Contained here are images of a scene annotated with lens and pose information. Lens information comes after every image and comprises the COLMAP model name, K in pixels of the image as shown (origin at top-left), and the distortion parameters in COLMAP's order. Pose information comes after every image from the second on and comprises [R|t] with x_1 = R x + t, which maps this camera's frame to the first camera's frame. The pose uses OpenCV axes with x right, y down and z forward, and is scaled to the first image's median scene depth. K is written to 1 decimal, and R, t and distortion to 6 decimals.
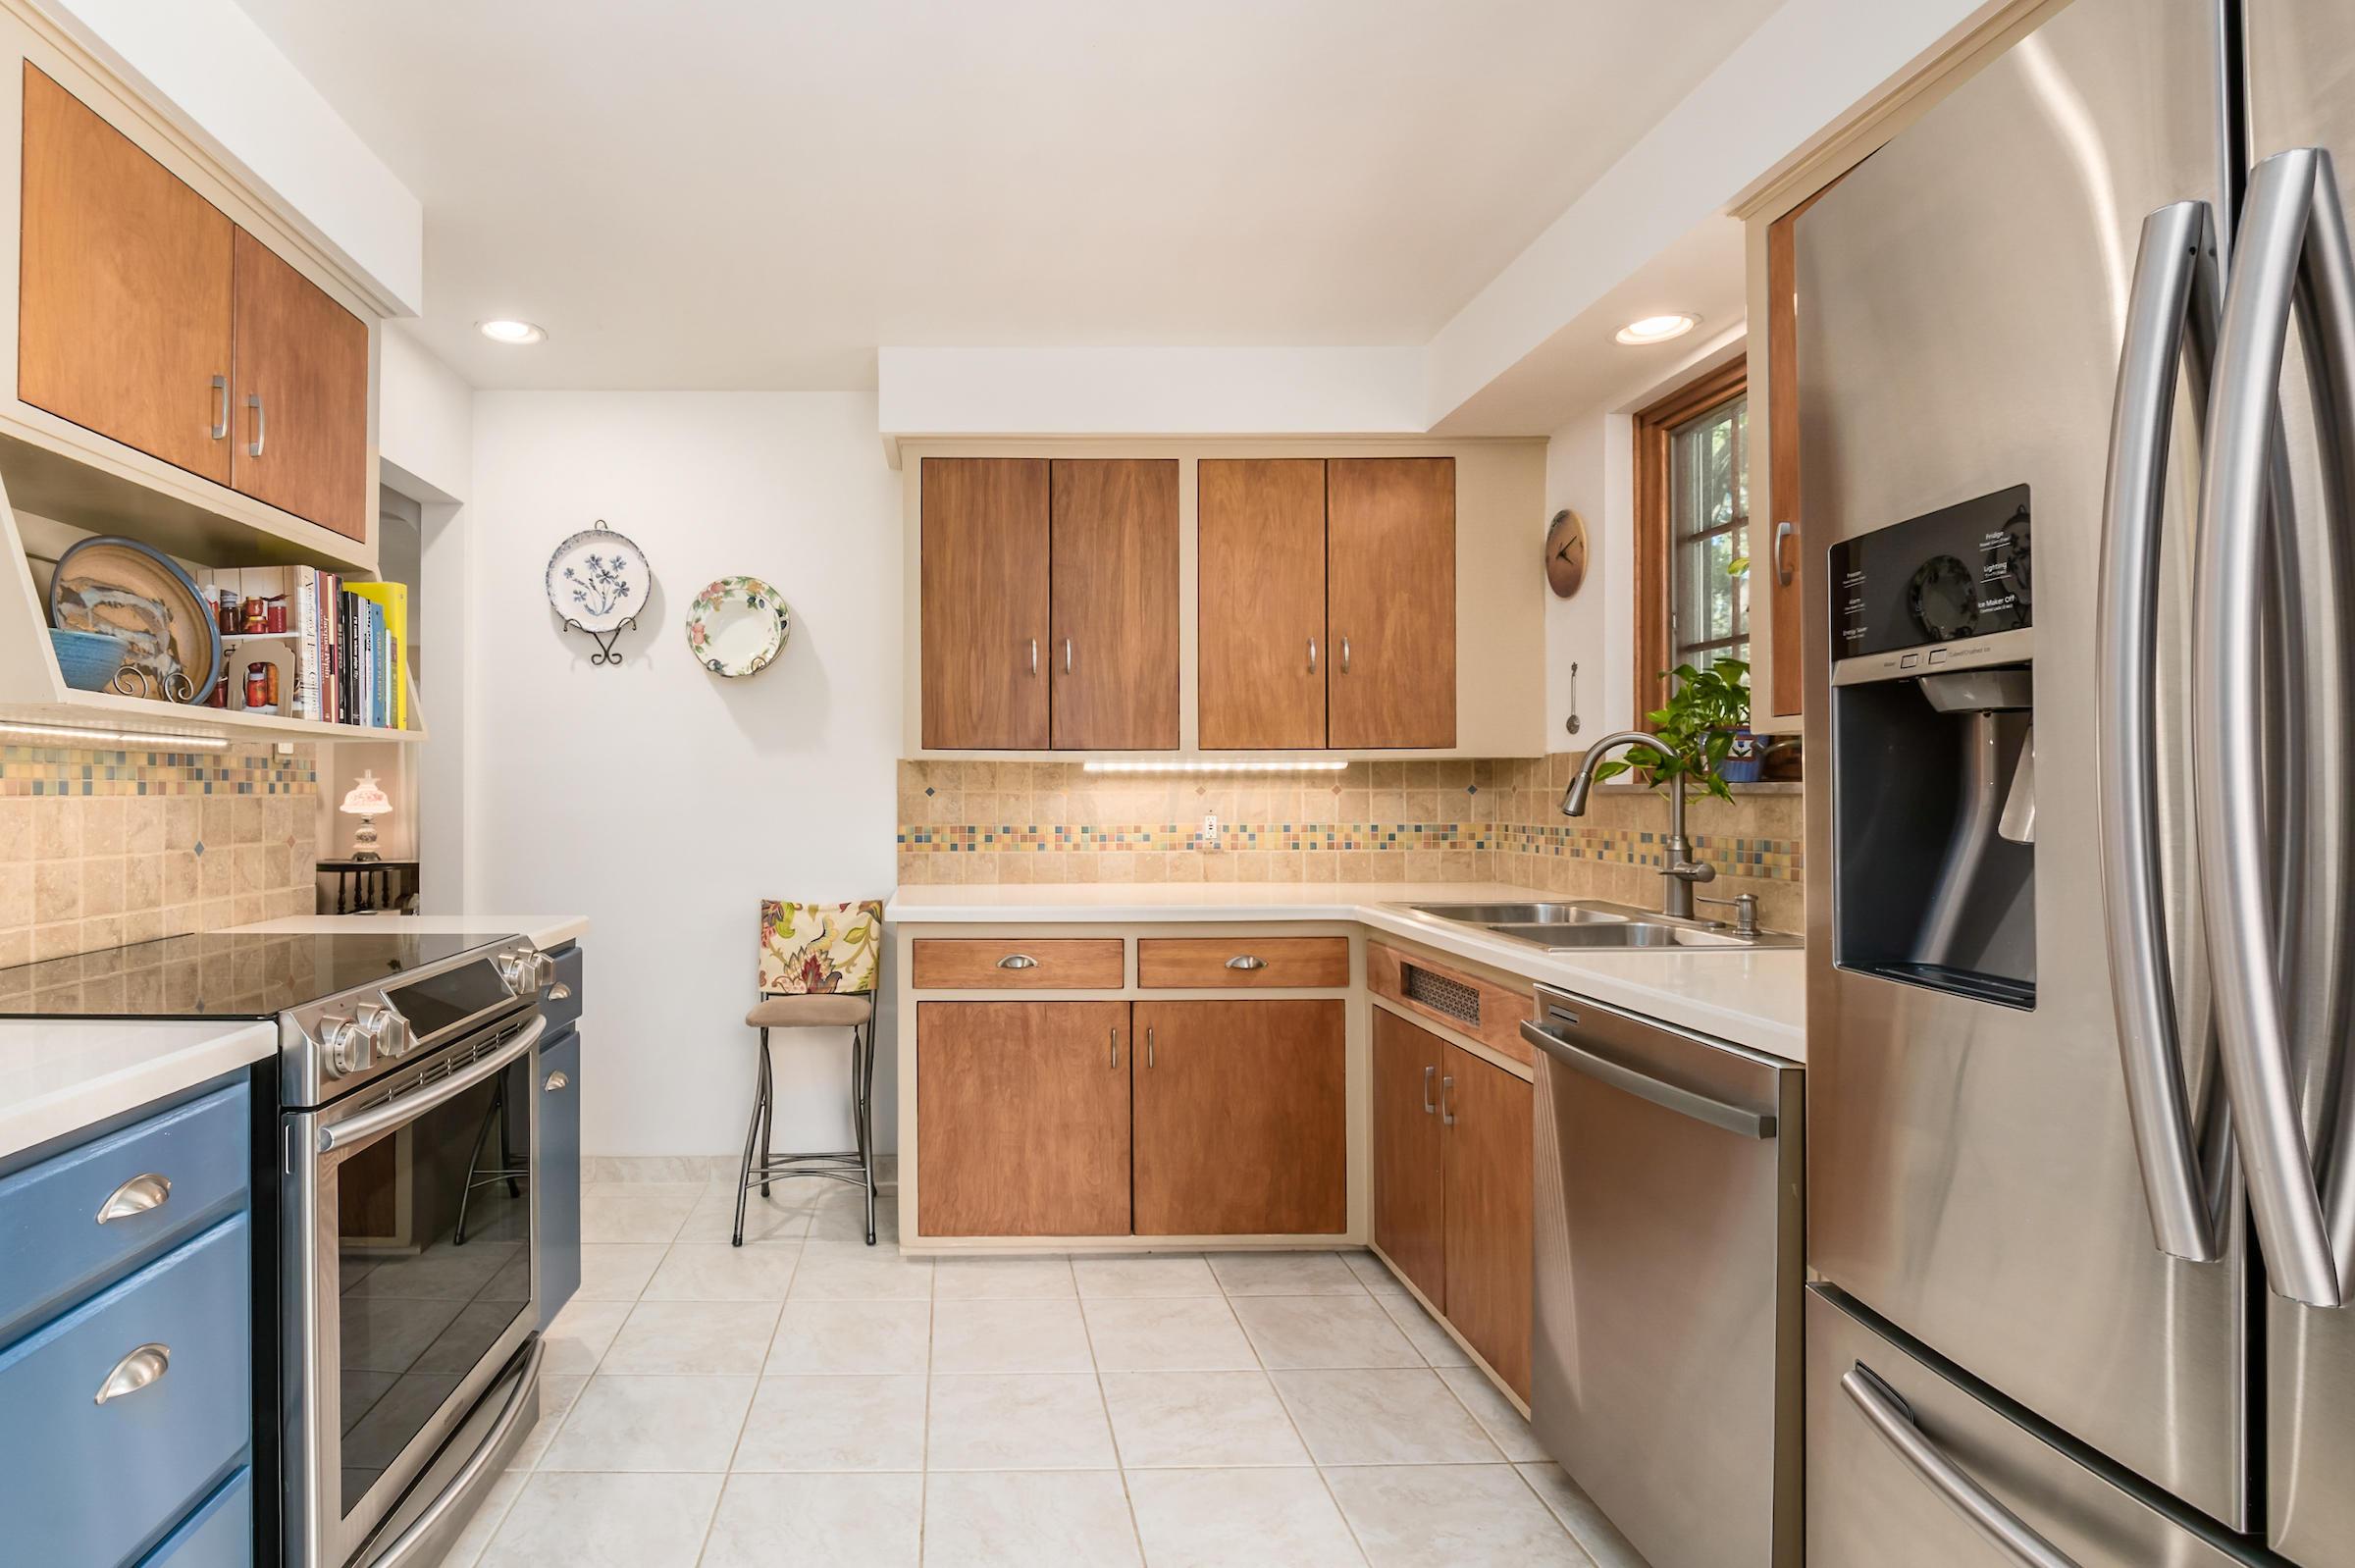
lens RADIAL K [[1150.8, 0, 1004.6], [0, 1150.8, 777.0], [0, 0, 1]] dist [0.012241, -0.035104]
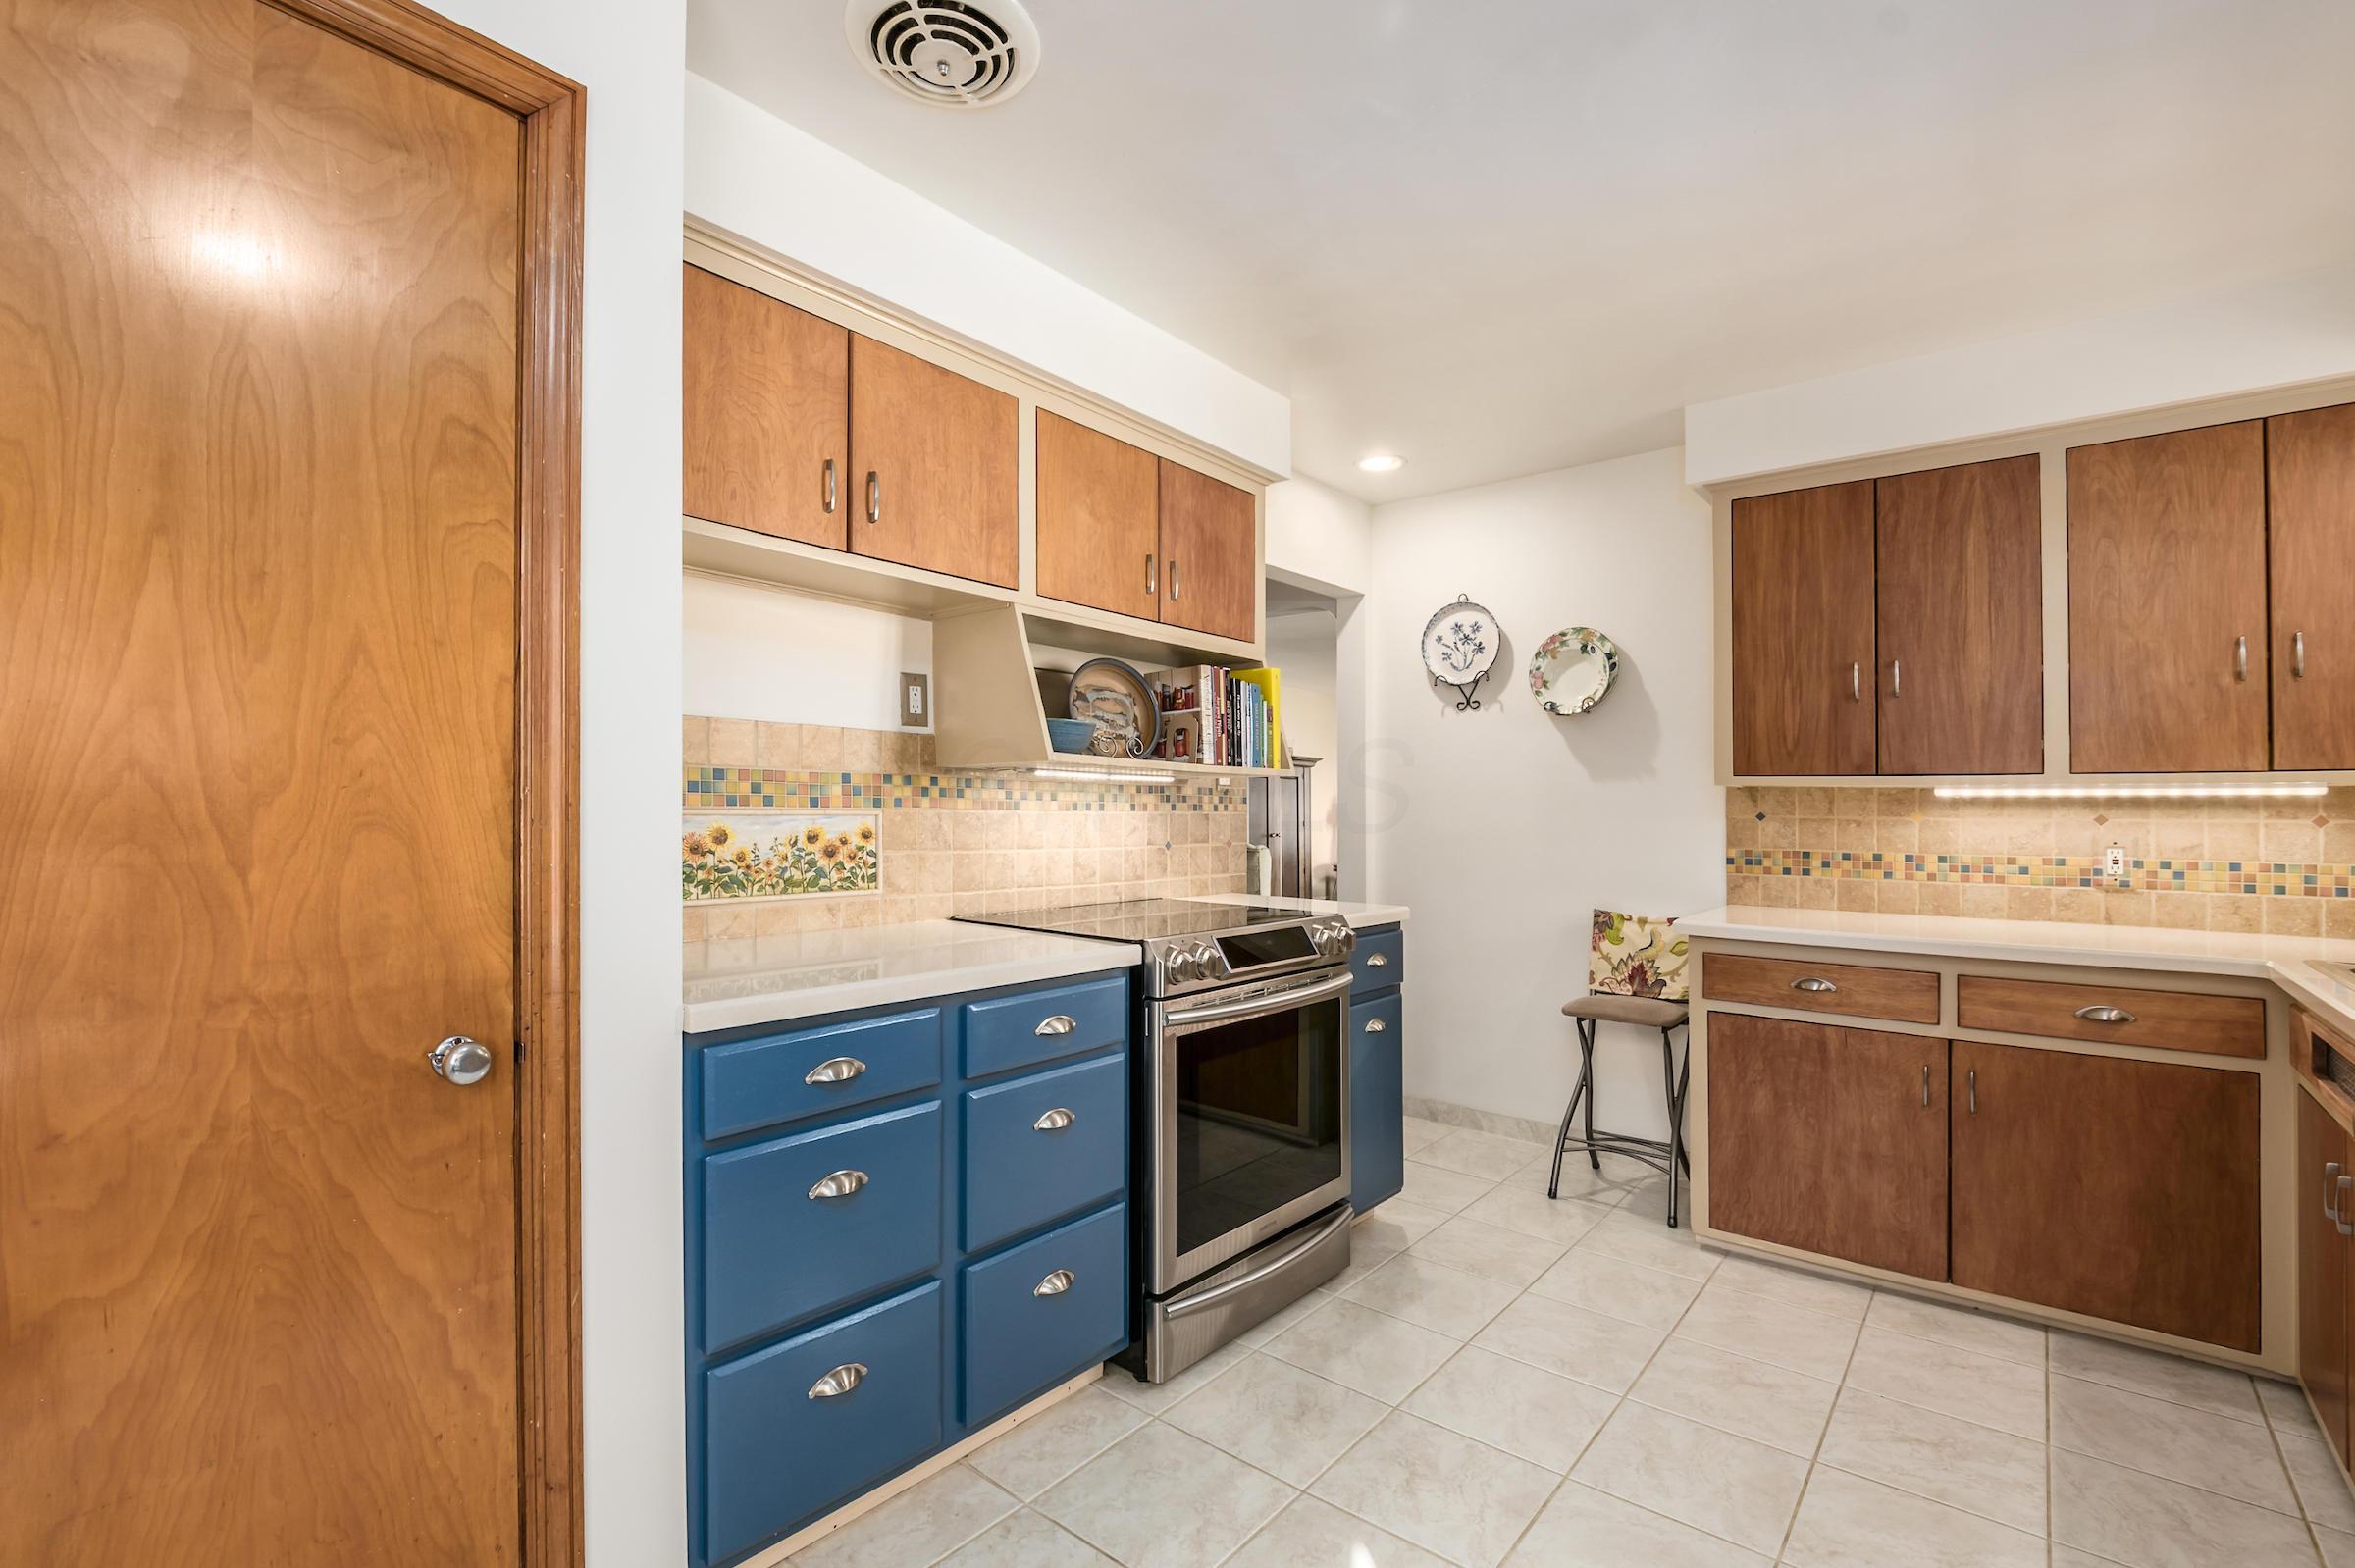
lens RADIAL K [[1061.0, 0, 1188.4], [0, 1061.0, 814.8], [0, 0, 1]] dist [-0.029710, 0.000267]
pose [[0.753964, 0.012405, -0.656799, 0.187143], [-0.003602, 0.999885, 0.014750, -0.001182], [0.656906, -0.008755, 0.753921, -0.056514]]
